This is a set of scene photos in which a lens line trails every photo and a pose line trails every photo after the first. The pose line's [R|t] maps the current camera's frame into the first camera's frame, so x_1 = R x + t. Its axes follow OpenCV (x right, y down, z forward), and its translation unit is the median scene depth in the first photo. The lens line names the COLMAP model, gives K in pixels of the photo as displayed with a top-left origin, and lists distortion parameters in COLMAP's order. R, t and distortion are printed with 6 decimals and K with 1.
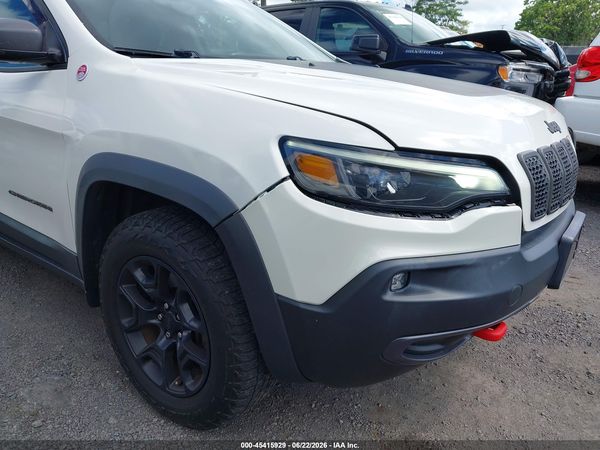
lens RADIAL K [[484.2, 0, 295.0], [0, 484.2, 228.8], [0, 0, 1]] dist [0.082717, -0.121360]
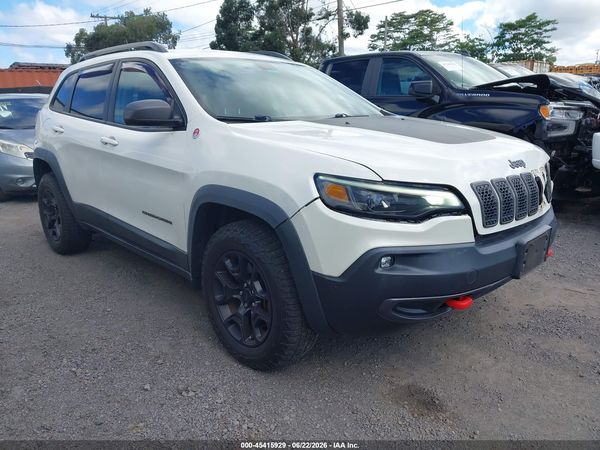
lens RADIAL K [[485.2, 0, 287.3], [0, 485.2, 223.1], [0, 0, 1]] dist [0.096609, -0.113632]
pose [[0.985050, 0.006850, -0.172133, 0.131517], [-0.020294, 0.996866, -0.076465, 0.086512], [0.171070, 0.078815, 0.982101, -0.504833]]
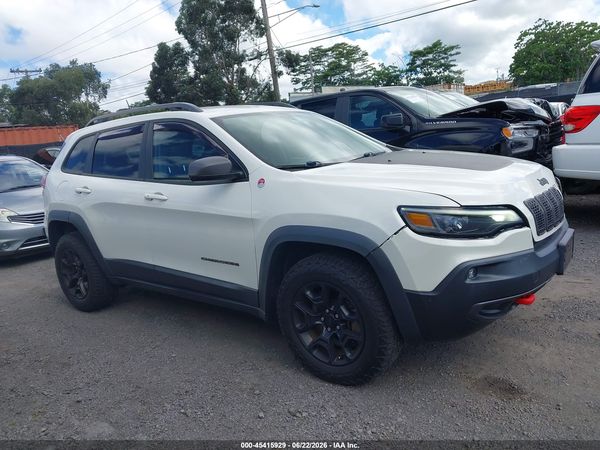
lens RADIAL K [[484.4, 0, 286.4], [0, 484.4, 222.7], [0, 0, 1]] dist [0.069252, -0.084361]
pose [[0.992194, -0.114483, -0.049440, -0.310747], [0.106849, 0.984891, -0.136283, 0.076266], [0.064295, 0.129936, 0.989436, -0.772890]]
